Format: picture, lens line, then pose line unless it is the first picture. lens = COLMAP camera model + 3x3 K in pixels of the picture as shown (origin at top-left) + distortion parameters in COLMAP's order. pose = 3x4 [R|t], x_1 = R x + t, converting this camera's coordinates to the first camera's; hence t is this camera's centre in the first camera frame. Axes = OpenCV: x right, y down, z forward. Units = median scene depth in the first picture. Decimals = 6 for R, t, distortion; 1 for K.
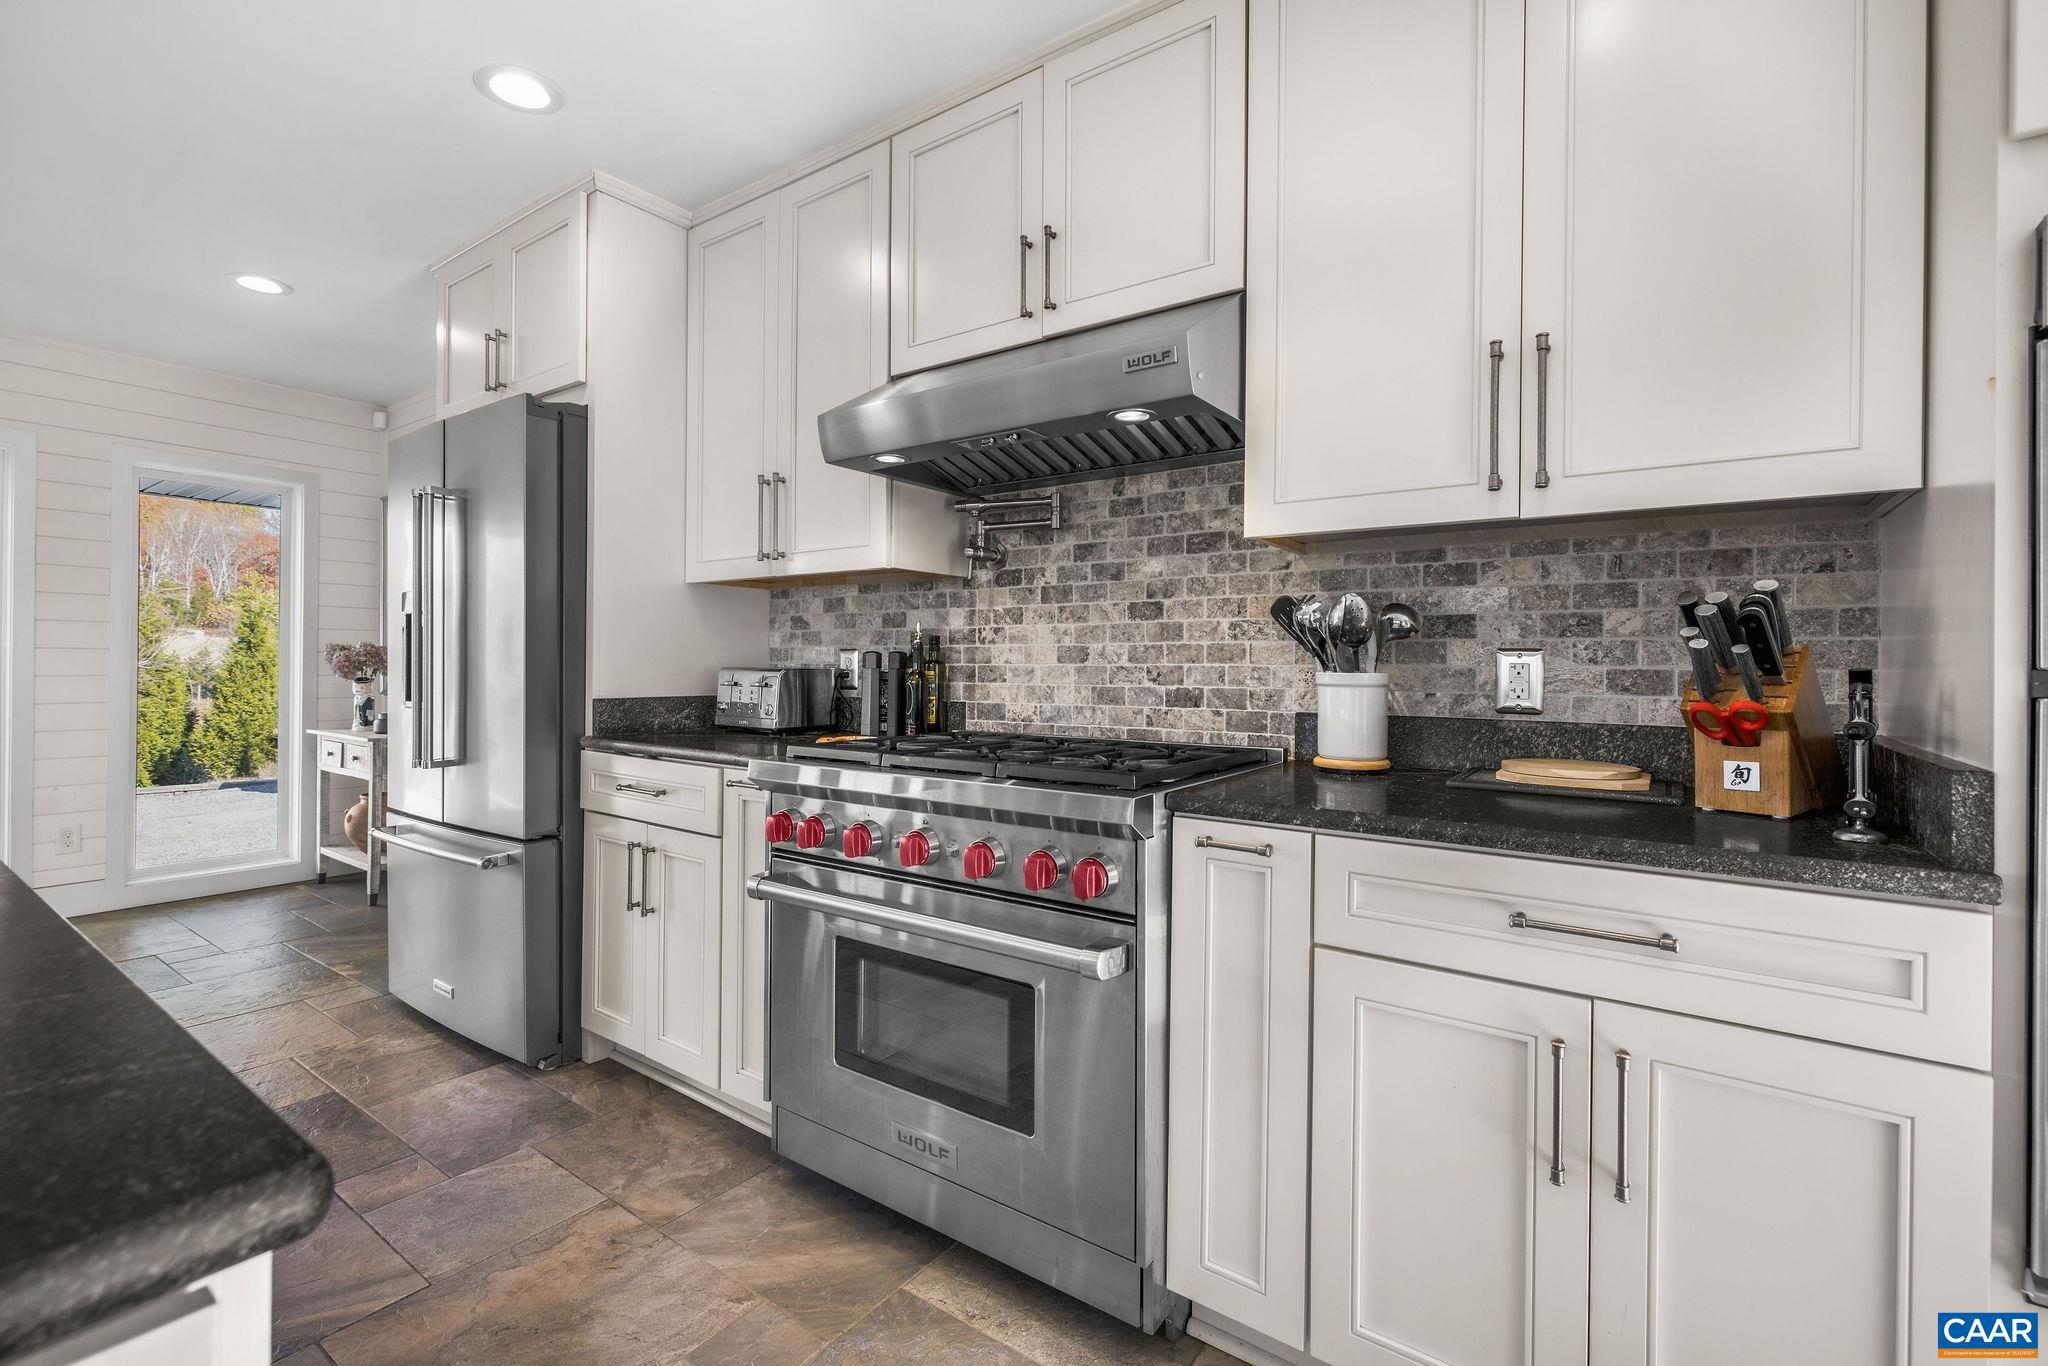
lens RADIAL K [[952.2, 0, 1025.1], [0, 952.2, 672.2], [0, 0, 1]] dist [0.004812, 0.000101]
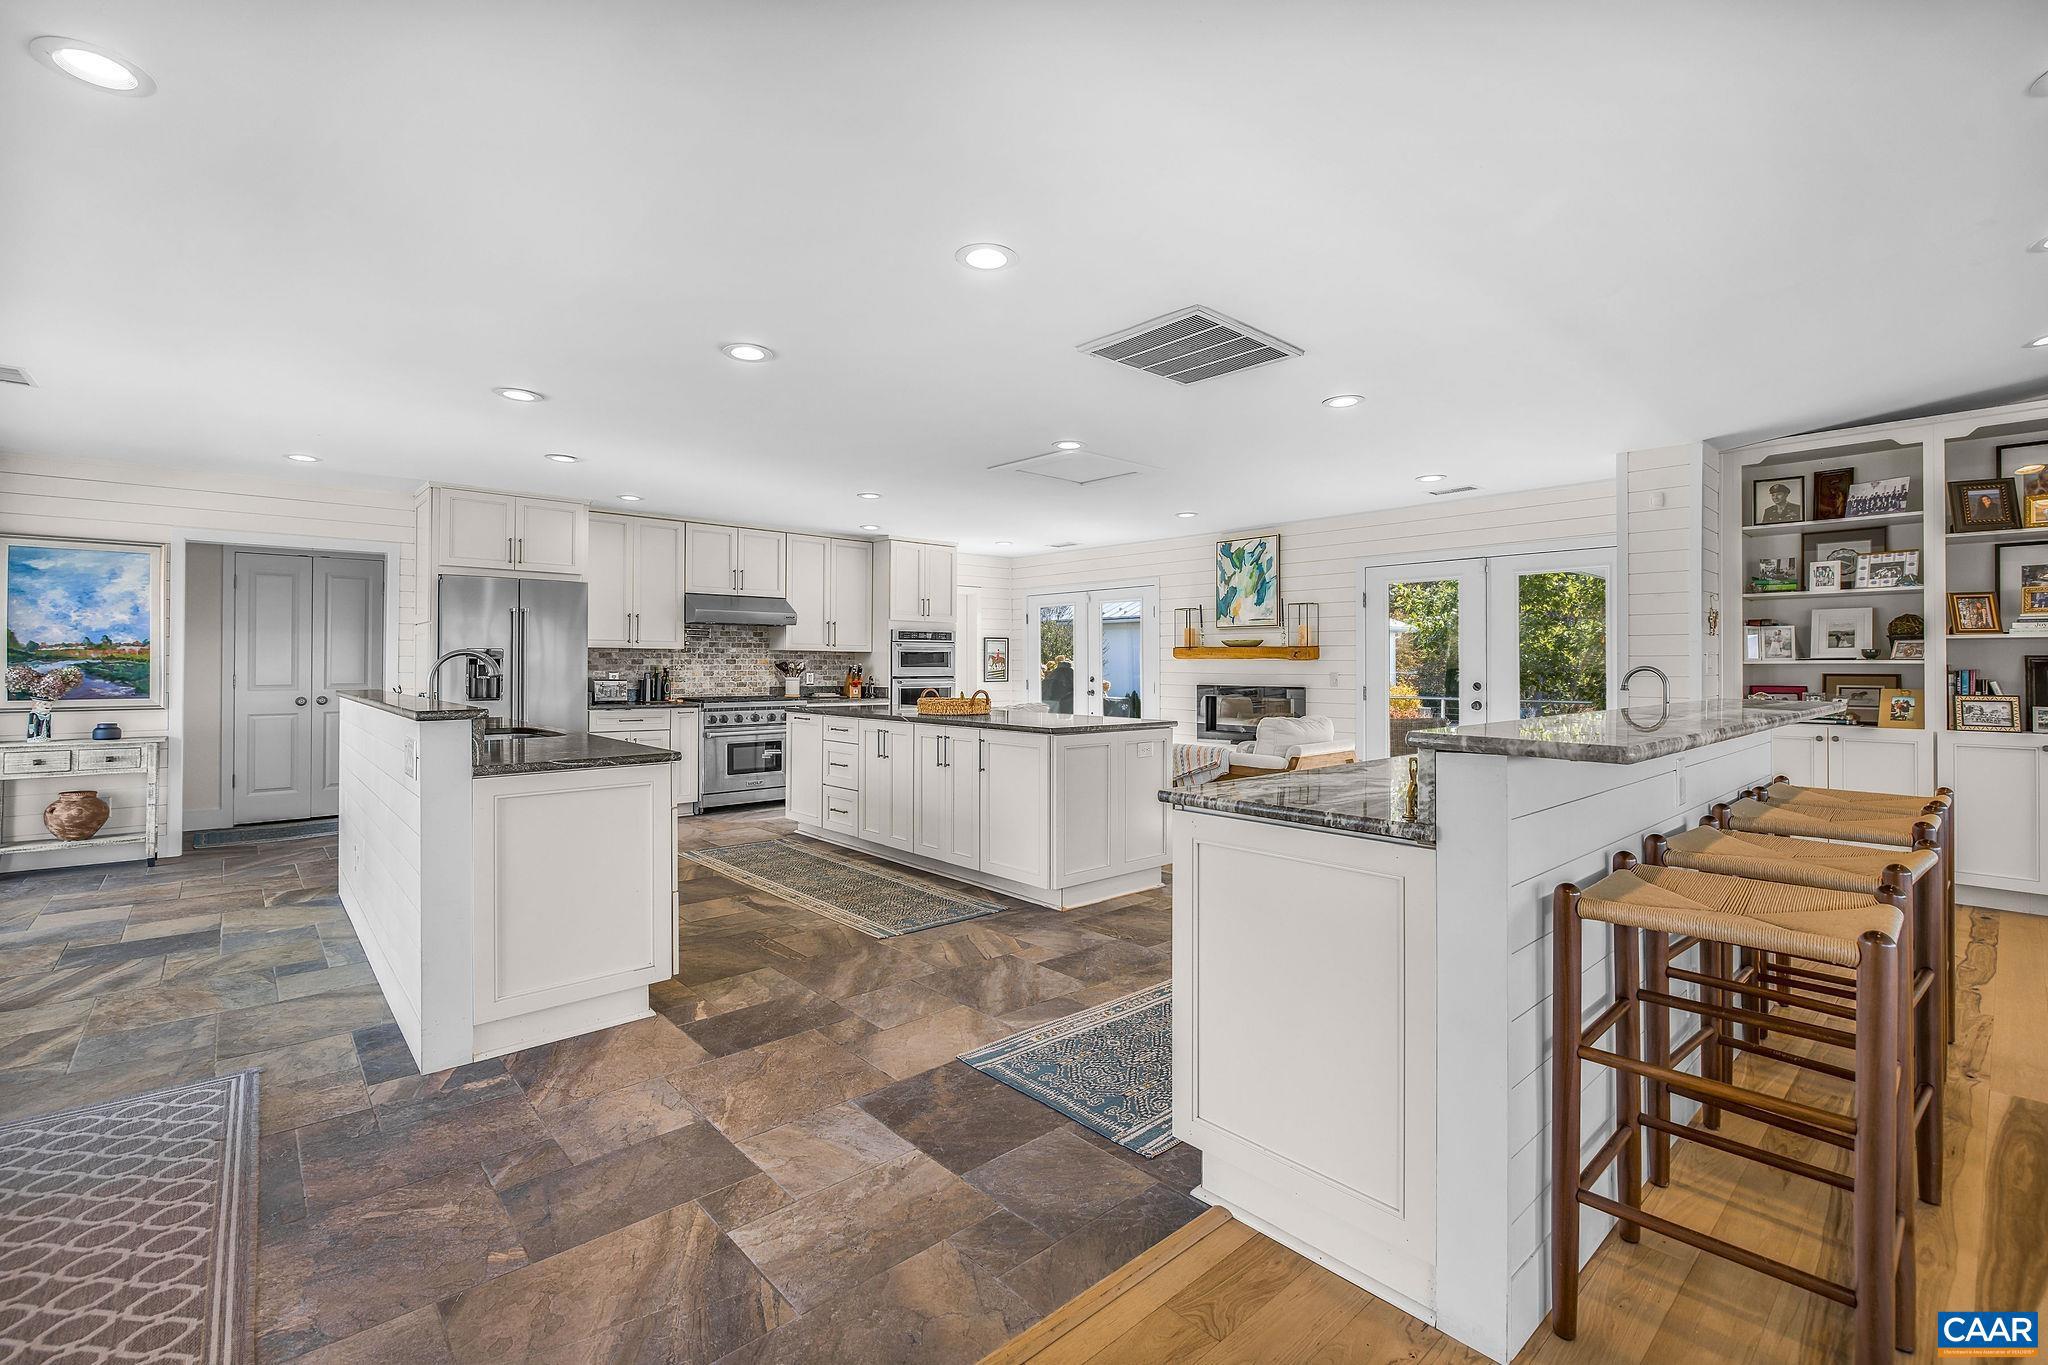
lens RADIAL K [[880.8, 0, 1010.3], [0, 880.8, 674.0], [0, 0, 1]] dist [0.001928, 0.000420]
pose [[0.238375, -0.015065, 0.971056, -3.767995], [0.004791, 0.999886, 0.014336, -0.077116], [-0.971161, 0.001235, 0.238419, -1.139138]]
